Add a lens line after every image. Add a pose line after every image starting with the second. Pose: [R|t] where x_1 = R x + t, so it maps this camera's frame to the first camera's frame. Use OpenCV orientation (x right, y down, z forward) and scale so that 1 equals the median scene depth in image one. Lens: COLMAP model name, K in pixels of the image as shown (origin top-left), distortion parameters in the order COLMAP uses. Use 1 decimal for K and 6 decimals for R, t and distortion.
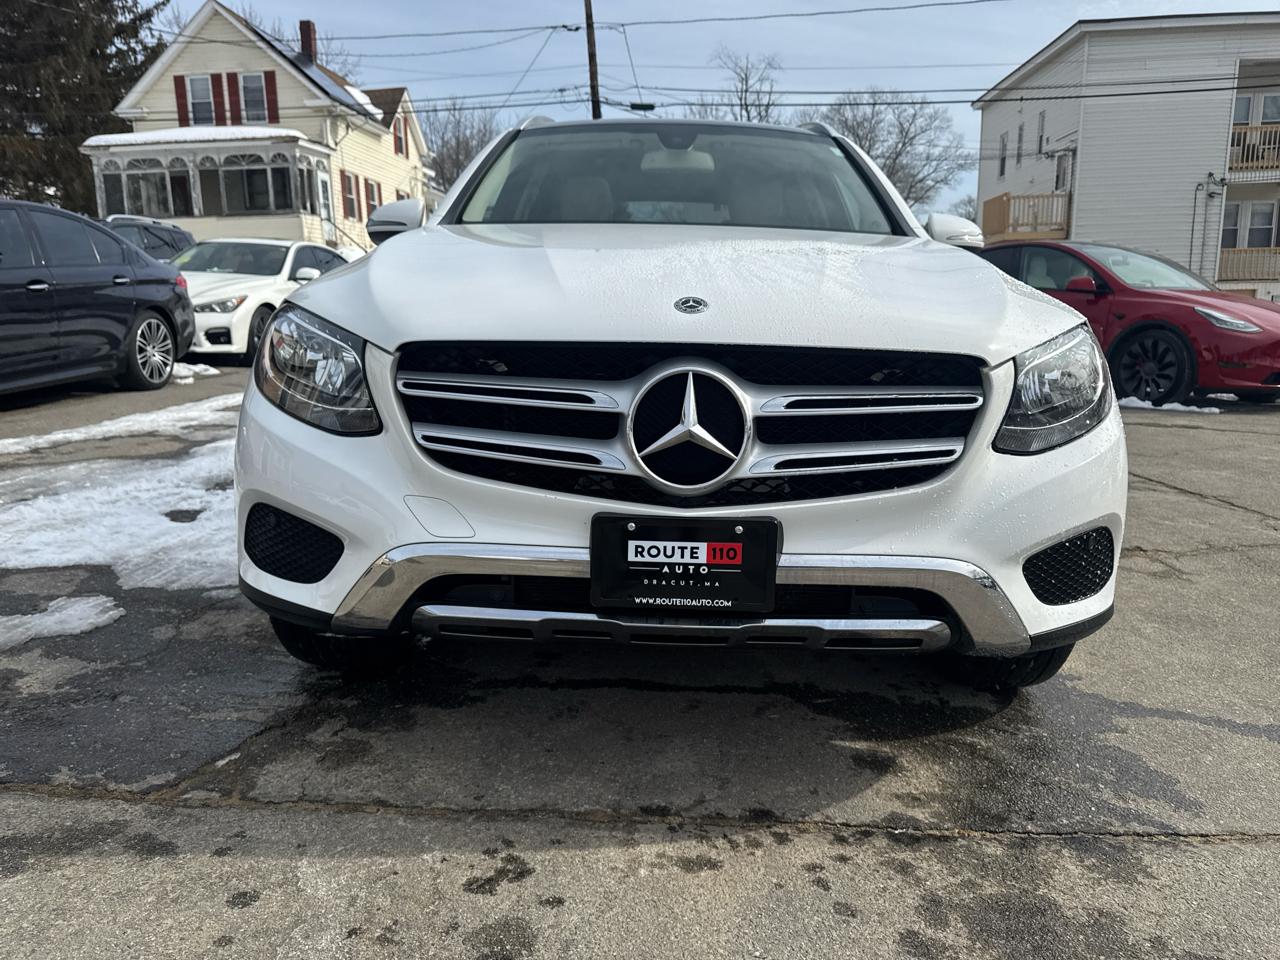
lens RADIAL K [[902.8, 0, 638.0], [0, 902.8, 497.2], [0, 0, 1]] dist [0.027086, -0.033745]
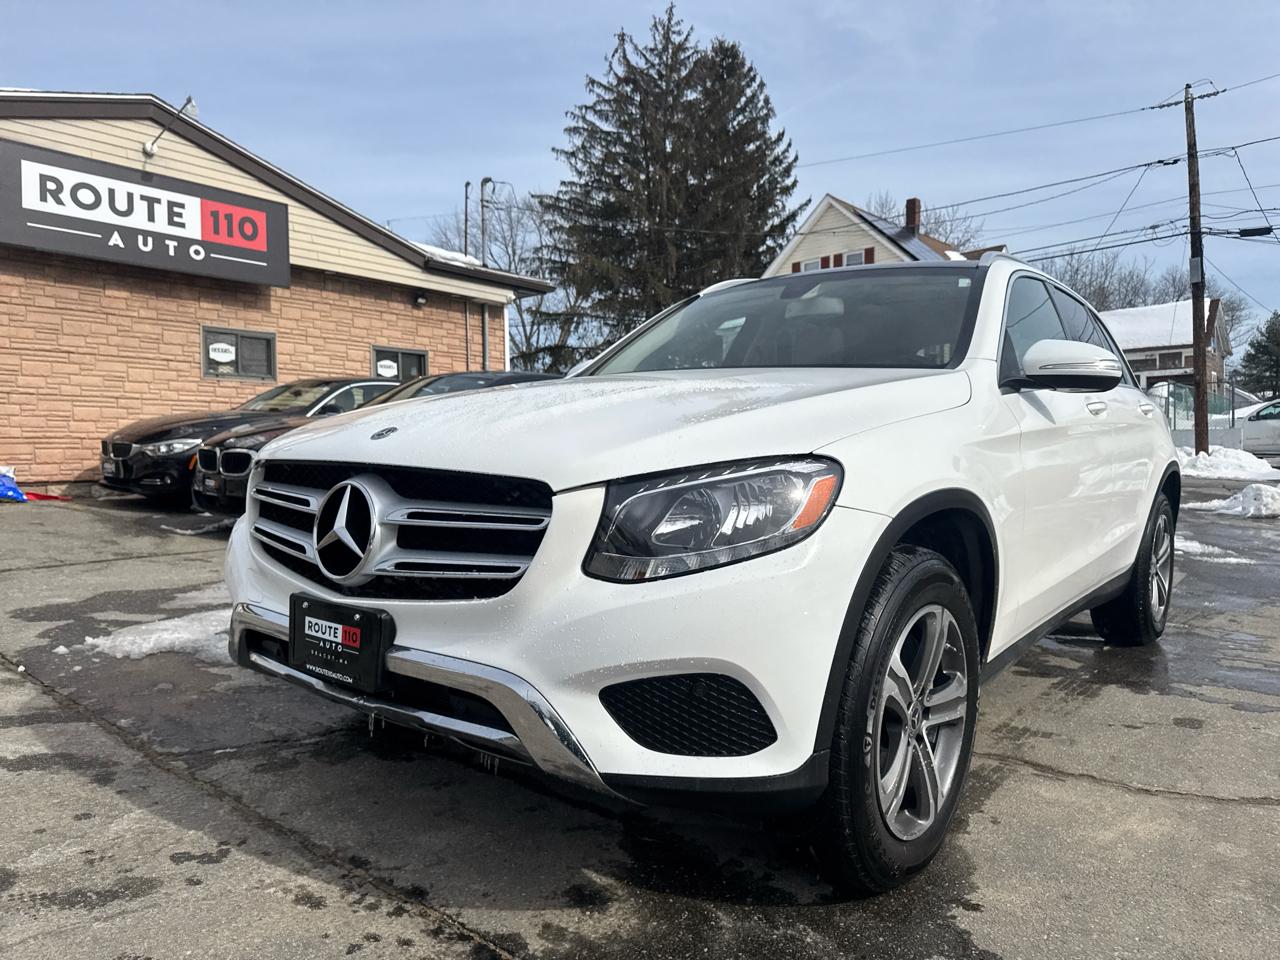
lens RADIAL K [[902.8, 0, 642.1], [0, 902.8, 497.6], [0, 0, 1]] dist [0.027086, -0.033745]
pose [[0.790921, 0.035248, -0.610902, 0.428283], [-0.133586, 0.984206, -0.116163, -0.011885], [0.597159, 0.173484, 0.783138, 0.094774]]
